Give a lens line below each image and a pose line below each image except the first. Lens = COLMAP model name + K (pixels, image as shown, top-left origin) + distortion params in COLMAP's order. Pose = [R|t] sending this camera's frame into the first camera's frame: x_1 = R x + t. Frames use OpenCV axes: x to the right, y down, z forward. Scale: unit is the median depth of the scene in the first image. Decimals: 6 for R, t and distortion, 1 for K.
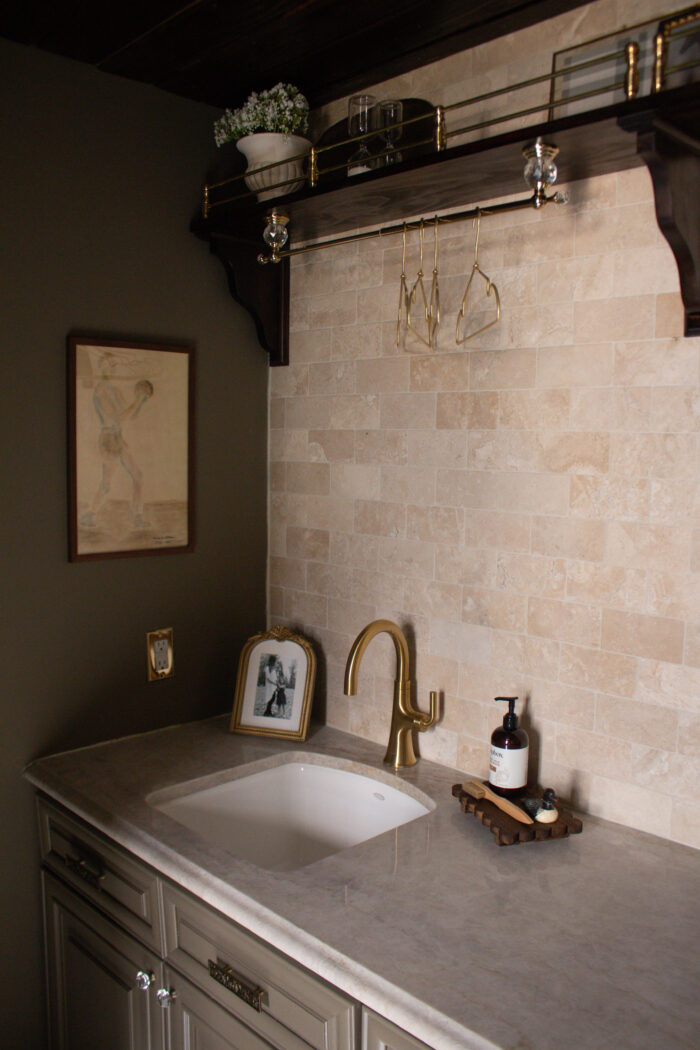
lens RADIAL K [[876.1, 0, 342.3], [0, 876.1, 528.6], [0, 0, 1]] dist [-0.157060, 0.120244]
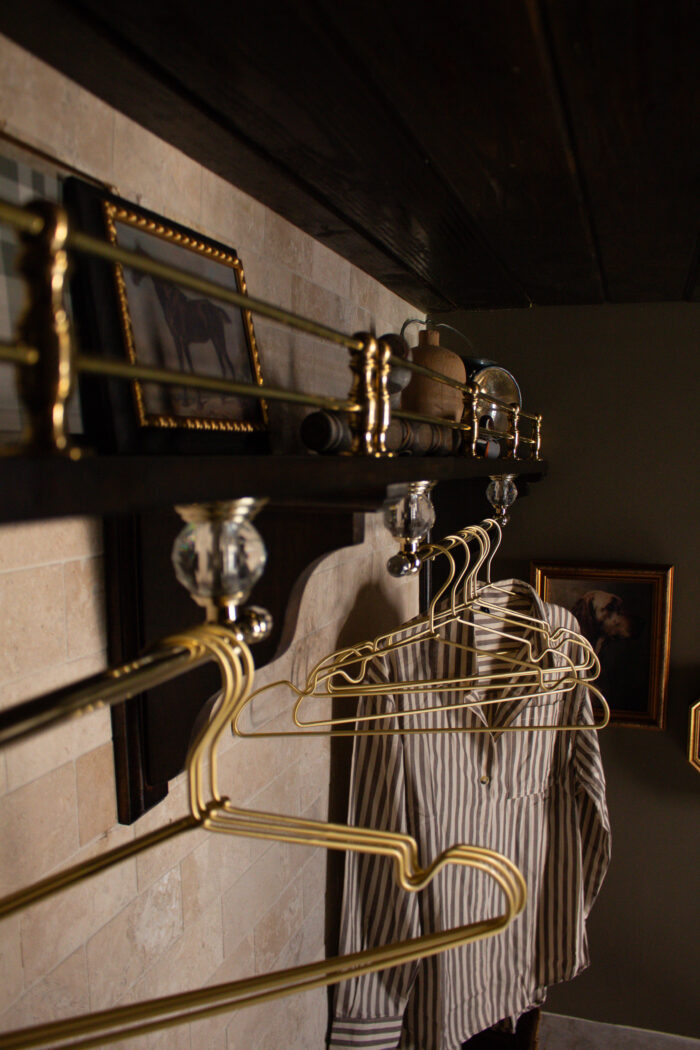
lens RADIAL K [[876.1, 0, 342.3], [0, 876.1, 528.6], [0, 0, 1]] dist [-0.157060, 0.120244]
pose [[-0.453565, -0.078399, 0.887768, -0.082385], [0.093949, 0.986367, 0.135105, -0.348928], [-0.886257, 0.144684, -0.440016, 0.821334]]
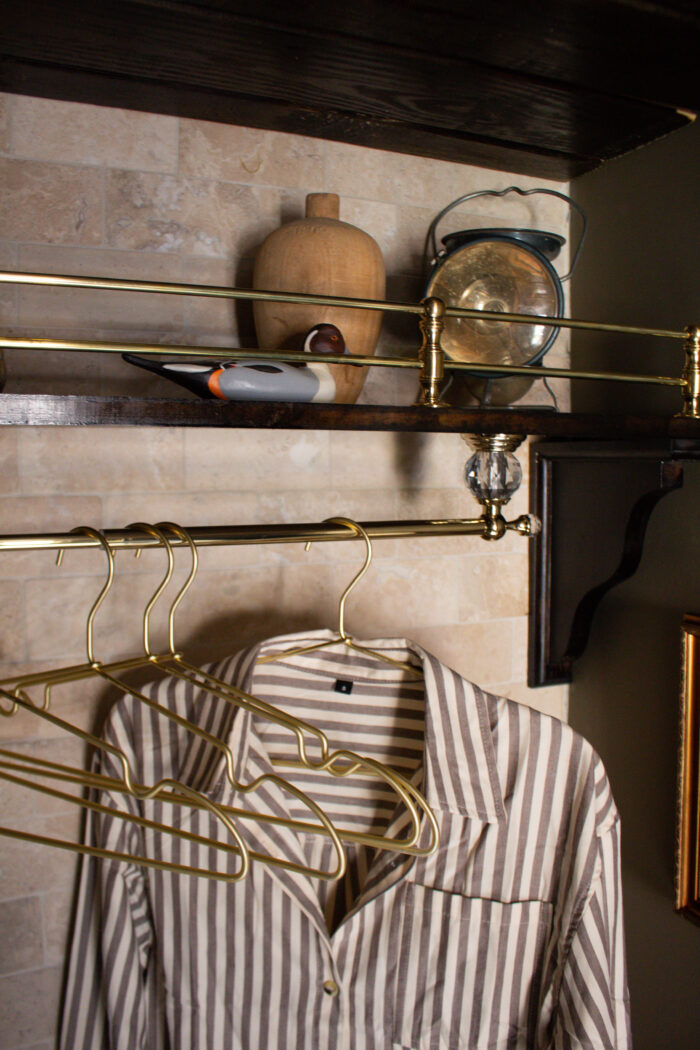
lens RADIAL K [[876.1, 0, 342.3], [0, 876.1, 528.6], [0, 0, 1]] dist [-0.157060, 0.120244]
pose [[0.337972, -0.082940, 0.937495, 0.143964], [0.105796, 0.993144, 0.049723, -0.262003], [-0.935191, 0.082378, 0.344429, 0.256493]]
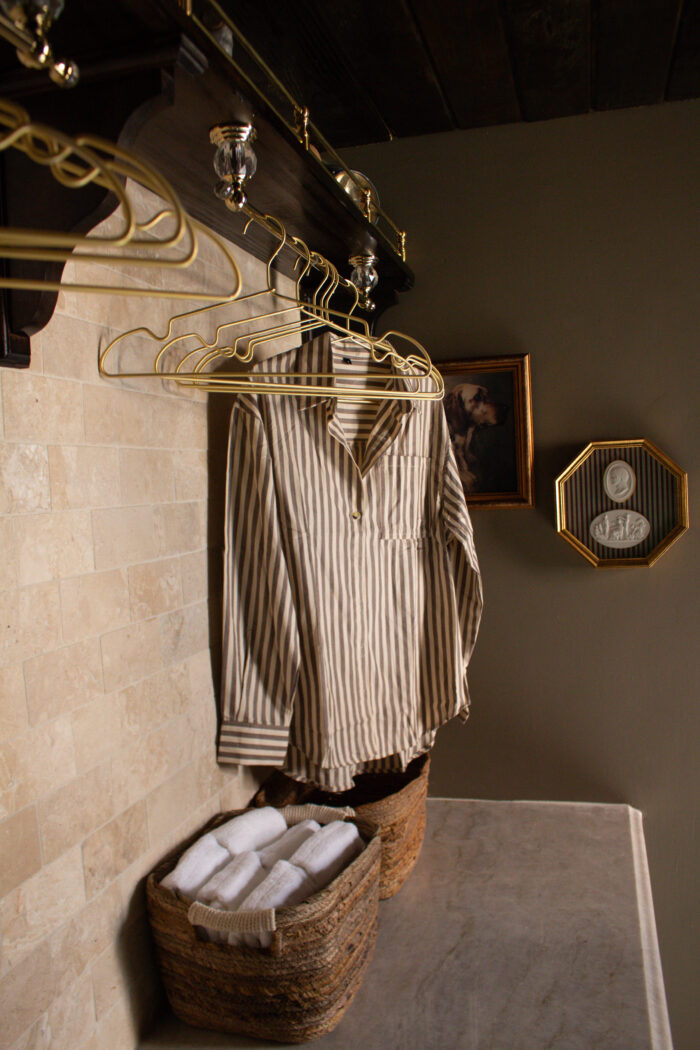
lens RADIAL K [[876.1, 0, 342.3], [0, 876.1, 528.6], [0, 0, 1]] dist [-0.157060, 0.120244]
pose [[-0.501375, -0.029842, 0.864716, -0.206658], [0.134027, 0.984663, 0.111693, -0.106466], [-0.854787, 0.171895, -0.489685, 0.836927]]
